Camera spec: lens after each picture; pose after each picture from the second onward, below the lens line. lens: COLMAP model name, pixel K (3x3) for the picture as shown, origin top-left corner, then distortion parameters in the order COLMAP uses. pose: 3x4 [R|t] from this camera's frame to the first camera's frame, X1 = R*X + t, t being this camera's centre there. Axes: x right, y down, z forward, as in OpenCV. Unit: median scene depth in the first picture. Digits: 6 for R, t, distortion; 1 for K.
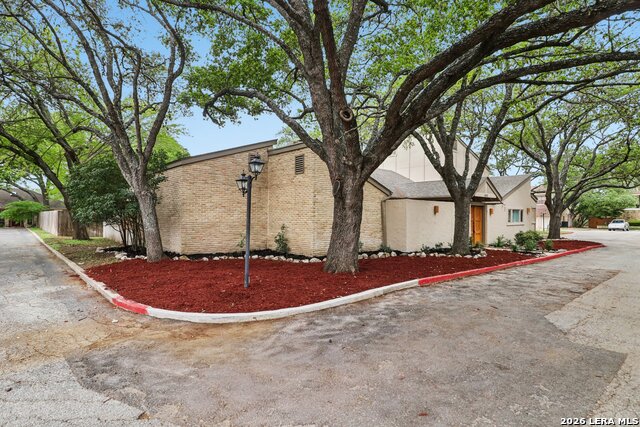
lens RADIAL K [[357.6, 0, 320.0], [0, 357.6, 213.5], [0, 0, 1]] dist [-0.016950, -0.000243]
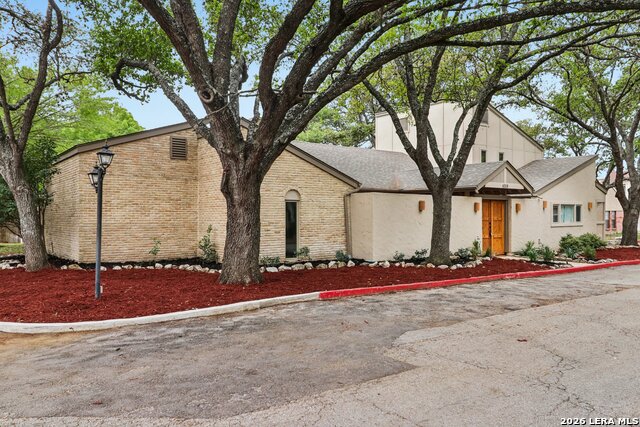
lens RADIAL K [[502.1, 0, 320.0], [0, 502.1, 213.5], [0, 0, 1]] dist [0.000979, -0.002030]
pose [[0.996965, -0.005562, -0.077658, 0.229140], [0.005826, 0.999978, 0.003167, 0.001239], [0.077639, -0.003610, 0.996975, -0.089602]]
